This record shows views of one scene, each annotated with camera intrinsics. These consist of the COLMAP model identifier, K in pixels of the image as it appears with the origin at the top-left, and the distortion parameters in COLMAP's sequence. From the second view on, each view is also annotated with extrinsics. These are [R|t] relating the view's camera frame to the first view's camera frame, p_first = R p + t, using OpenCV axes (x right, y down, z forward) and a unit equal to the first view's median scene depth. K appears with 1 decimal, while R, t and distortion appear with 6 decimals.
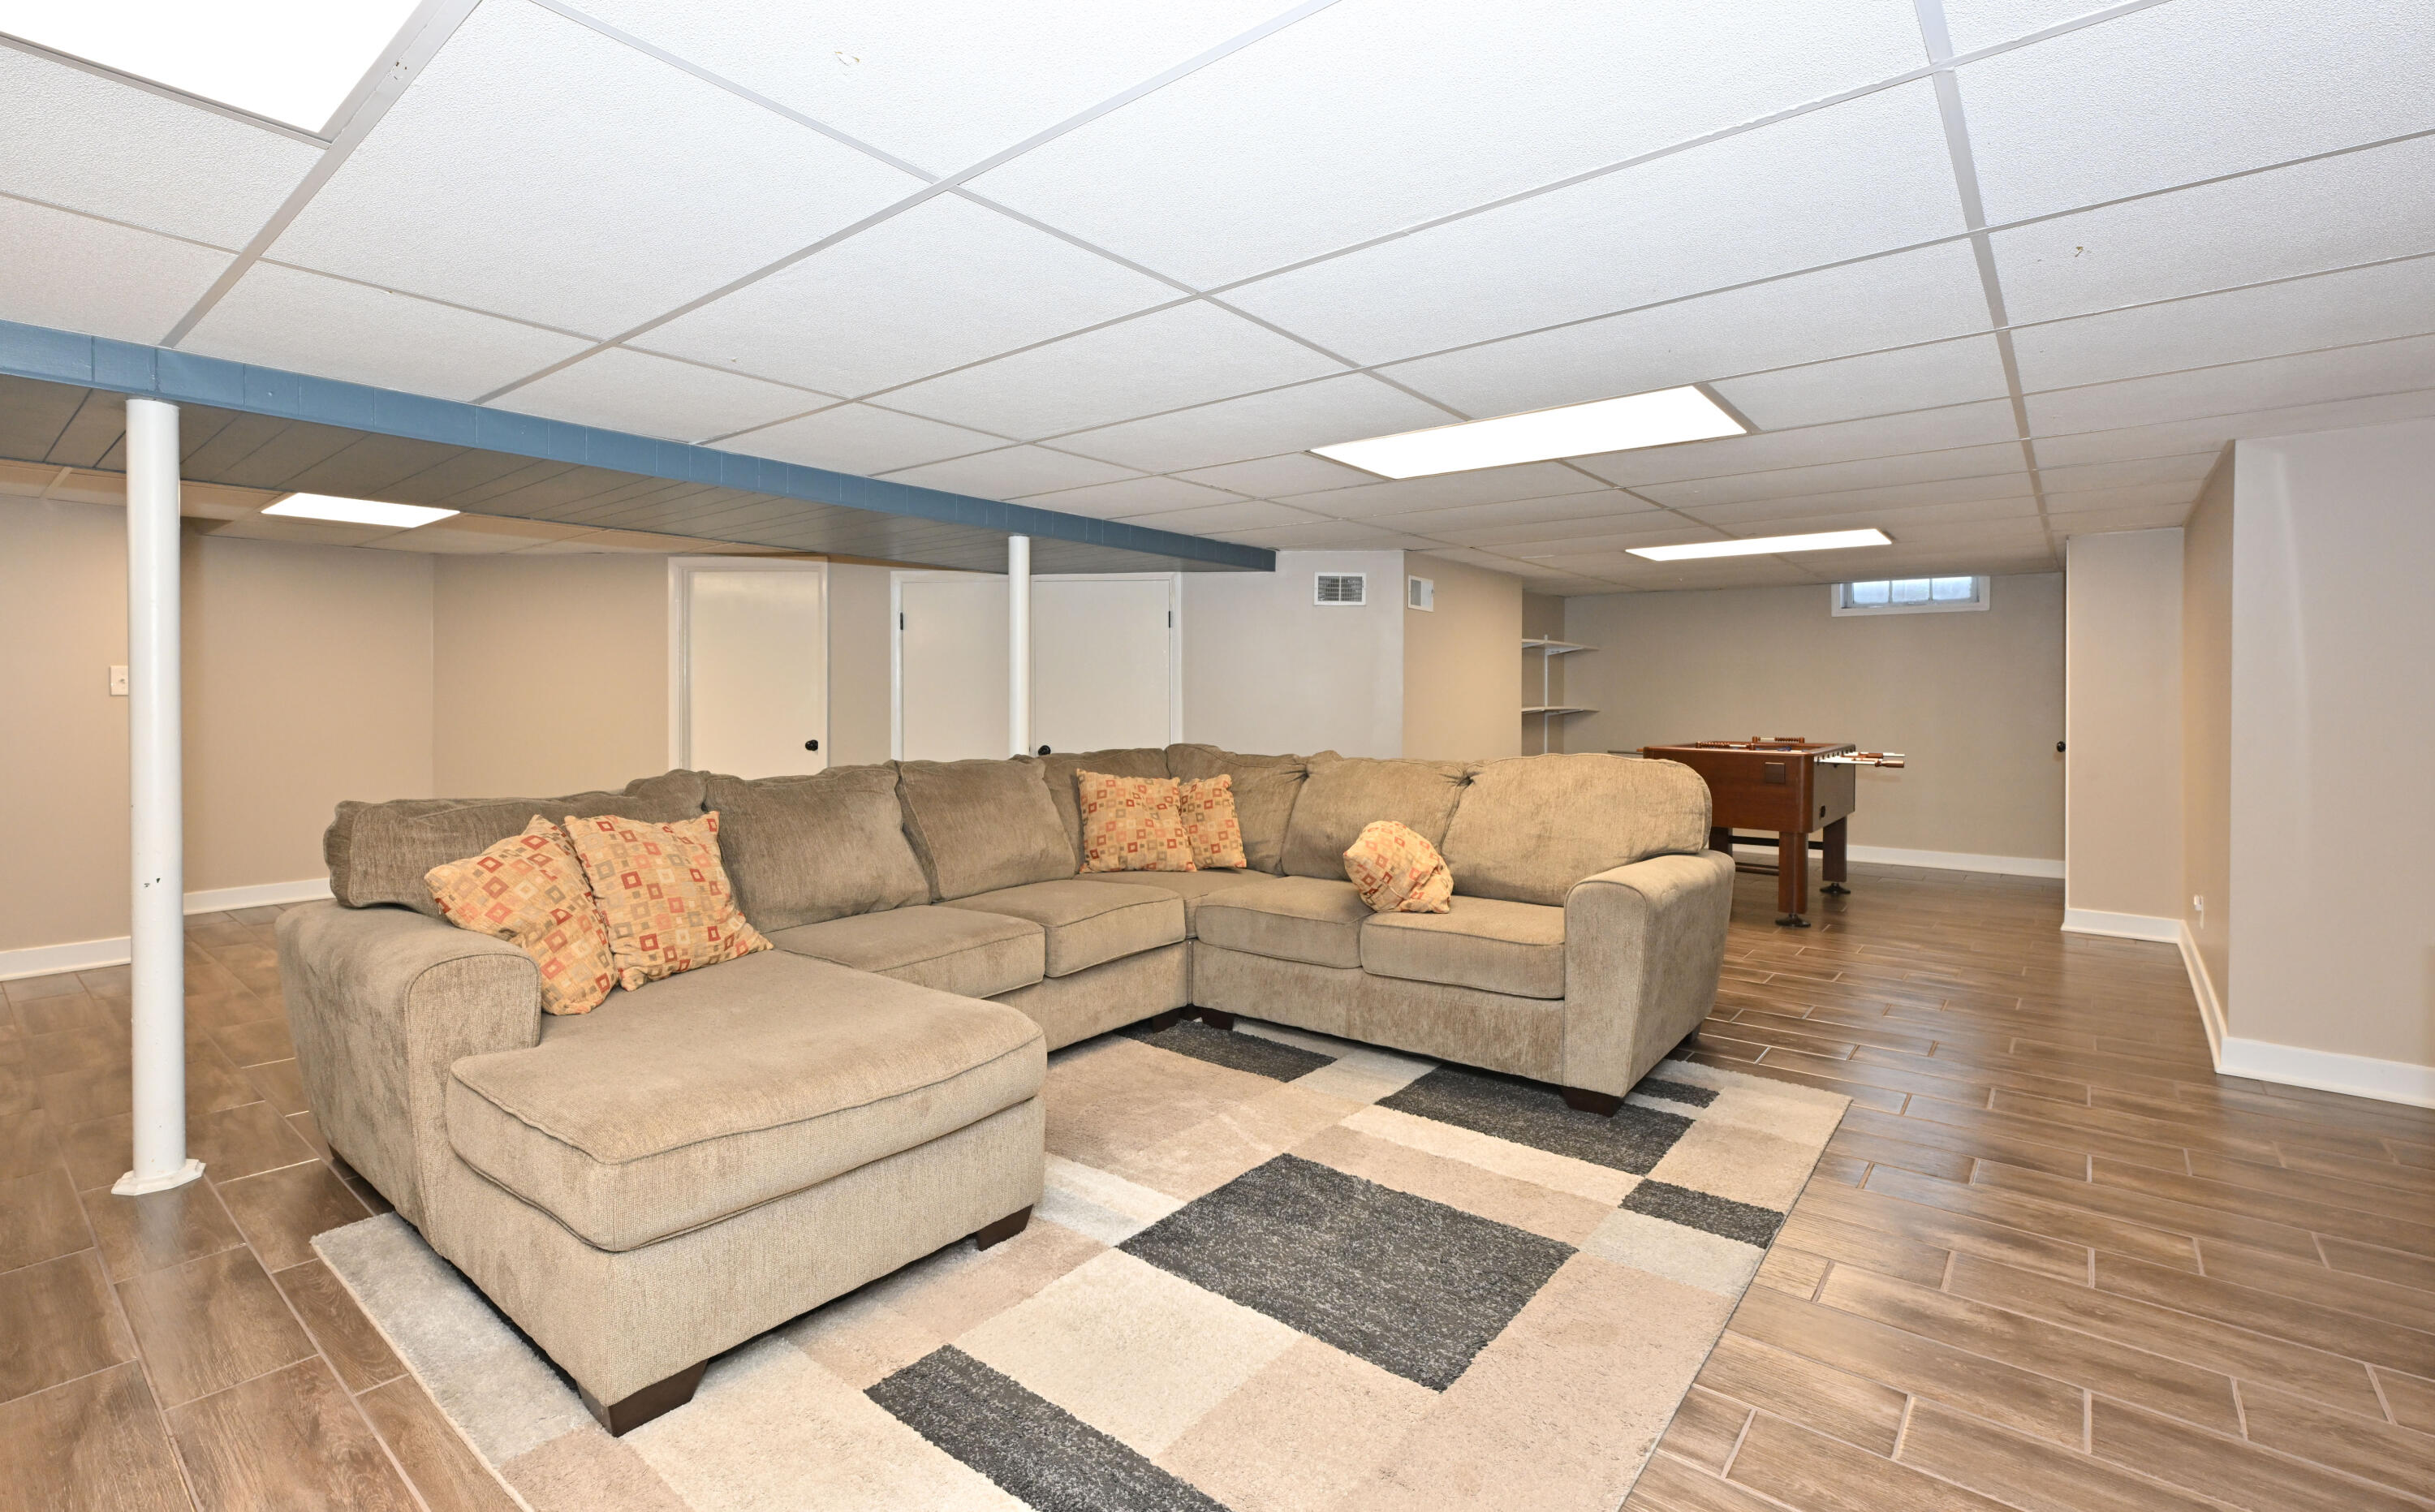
lens RADIAL K [[1092.0, 0, 1213.8], [0, 1092.0, 708.8], [0, 0, 1]] dist [0.021259, -0.000028]
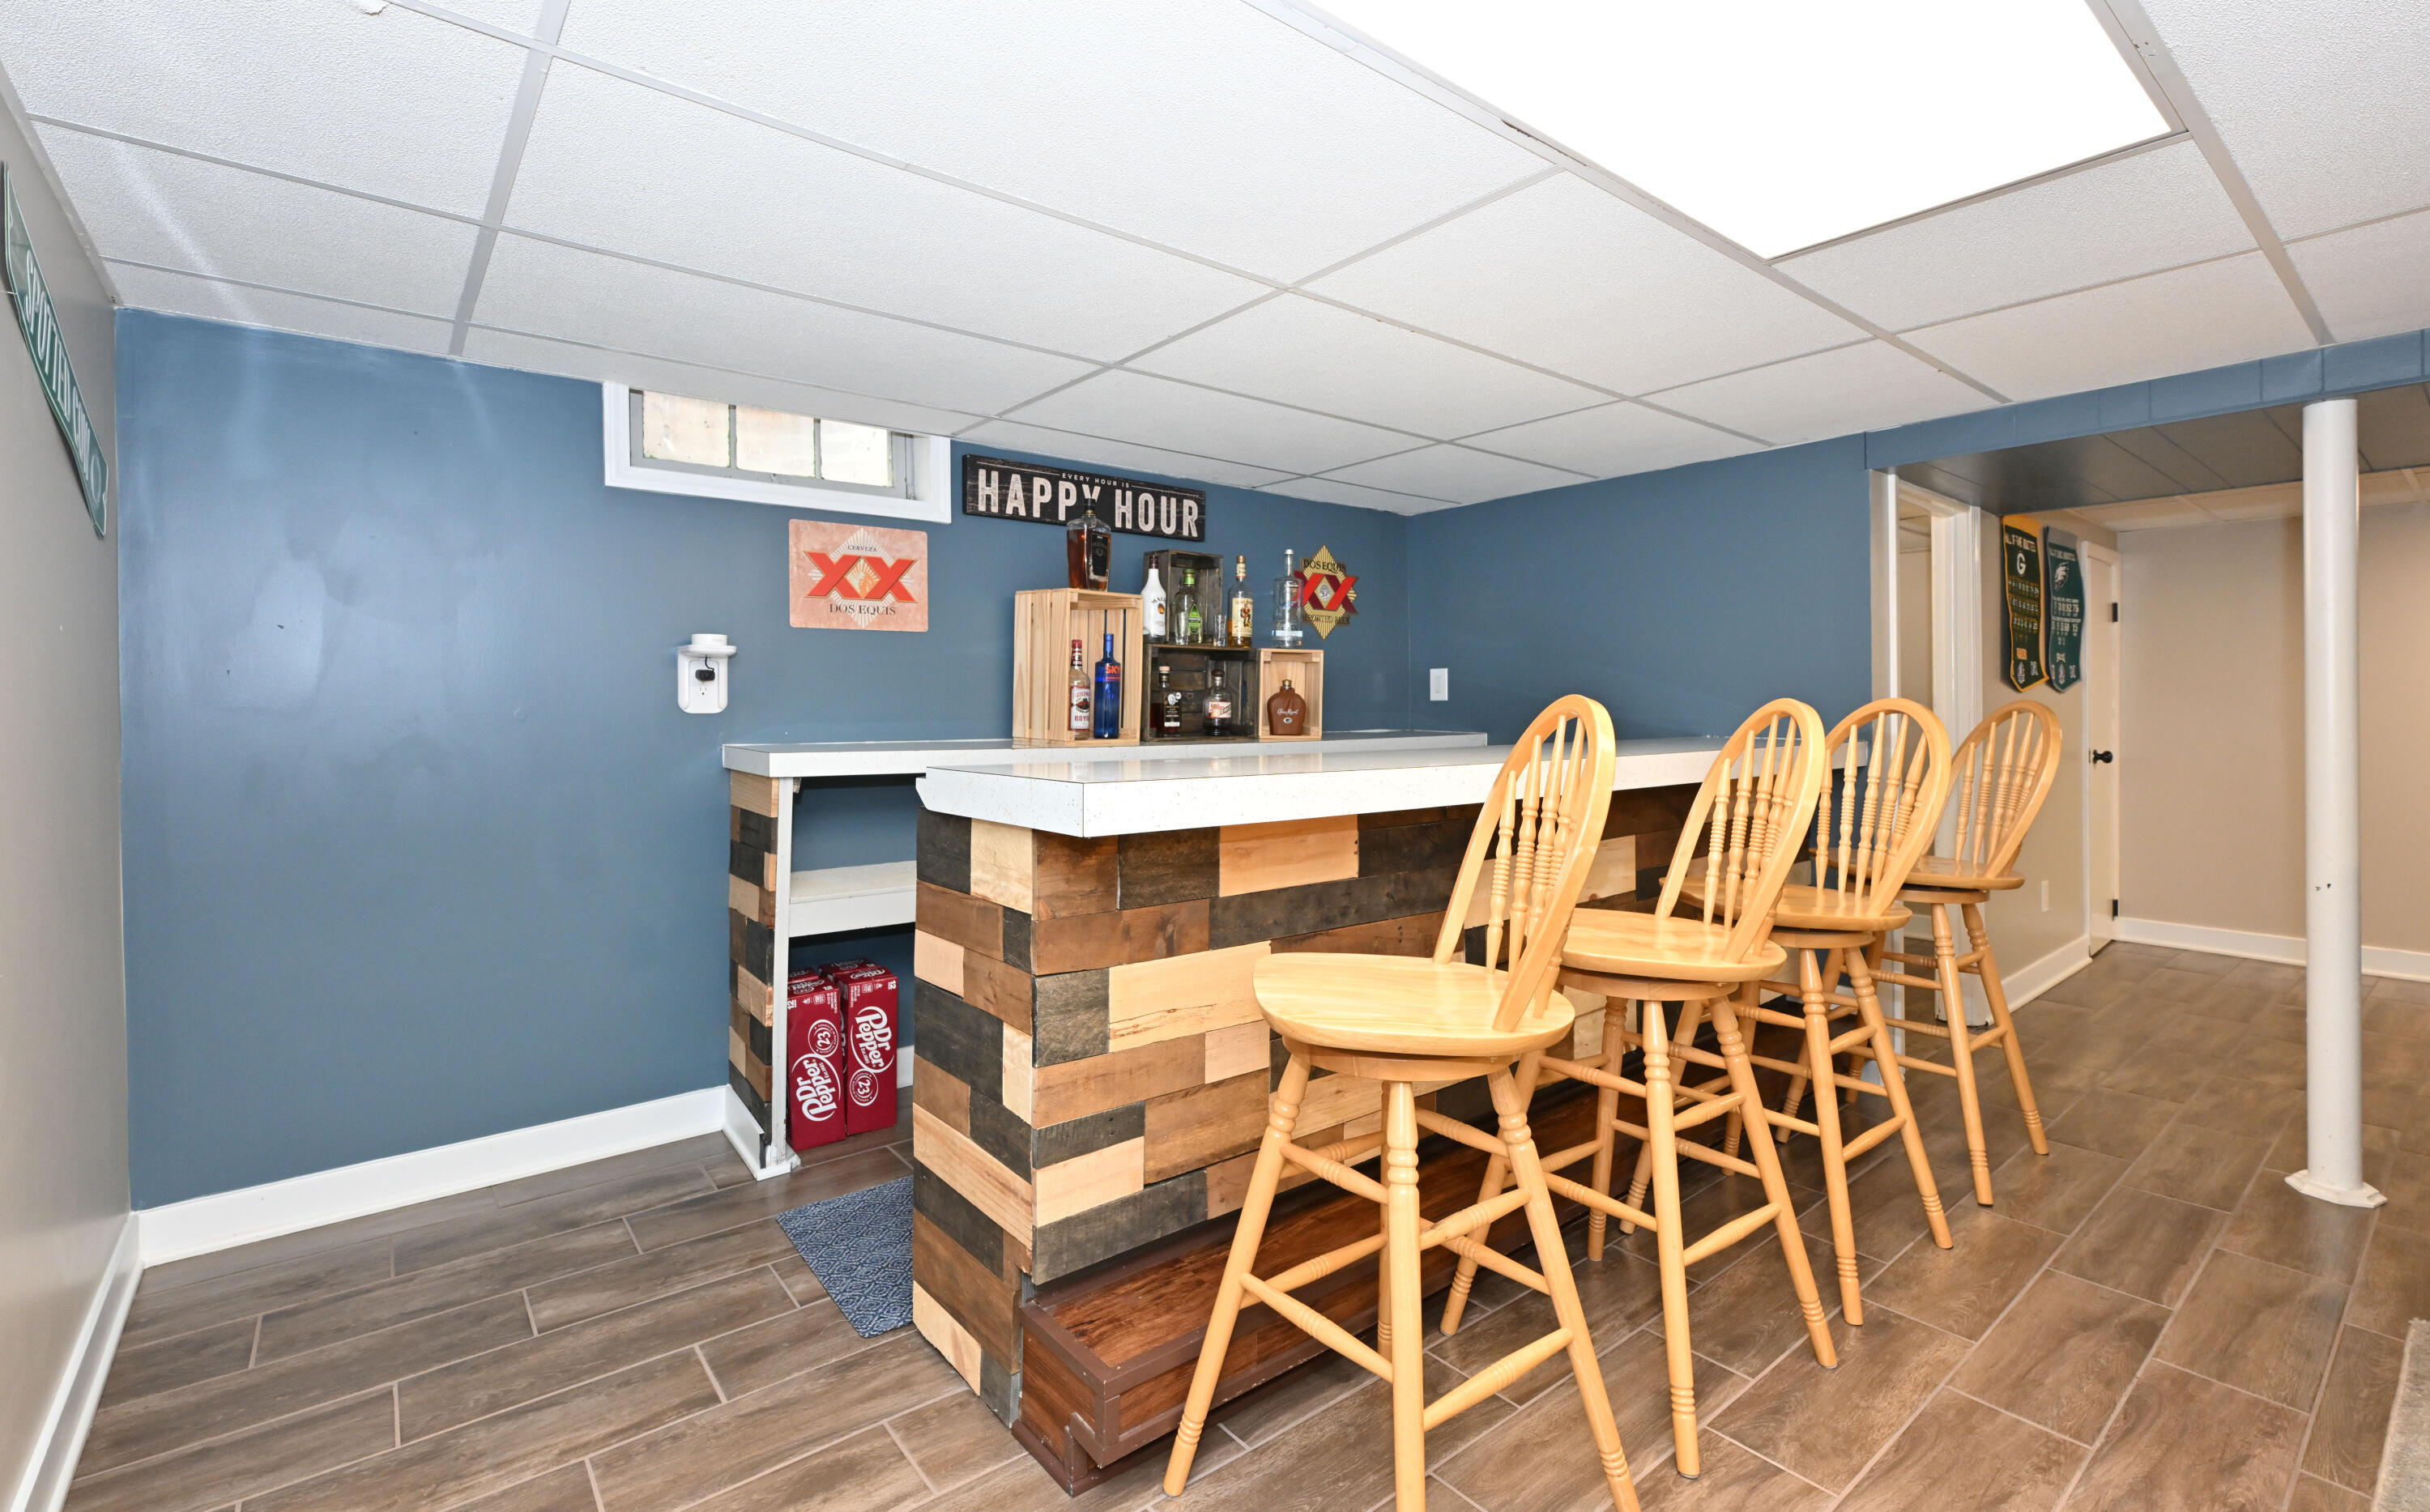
lens RADIAL K [[1095.2, 0, 1212.3], [0, 1095.2, 702.2], [0, 0, 1]] dist [-0.002038, -0.000284]
pose [[-0.190101, -0.005435, -0.981750, 0.225416], [-0.008207, 0.999959, -0.003947, 0.003272], [0.981730, 0.007307, -0.190137, 0.249286]]
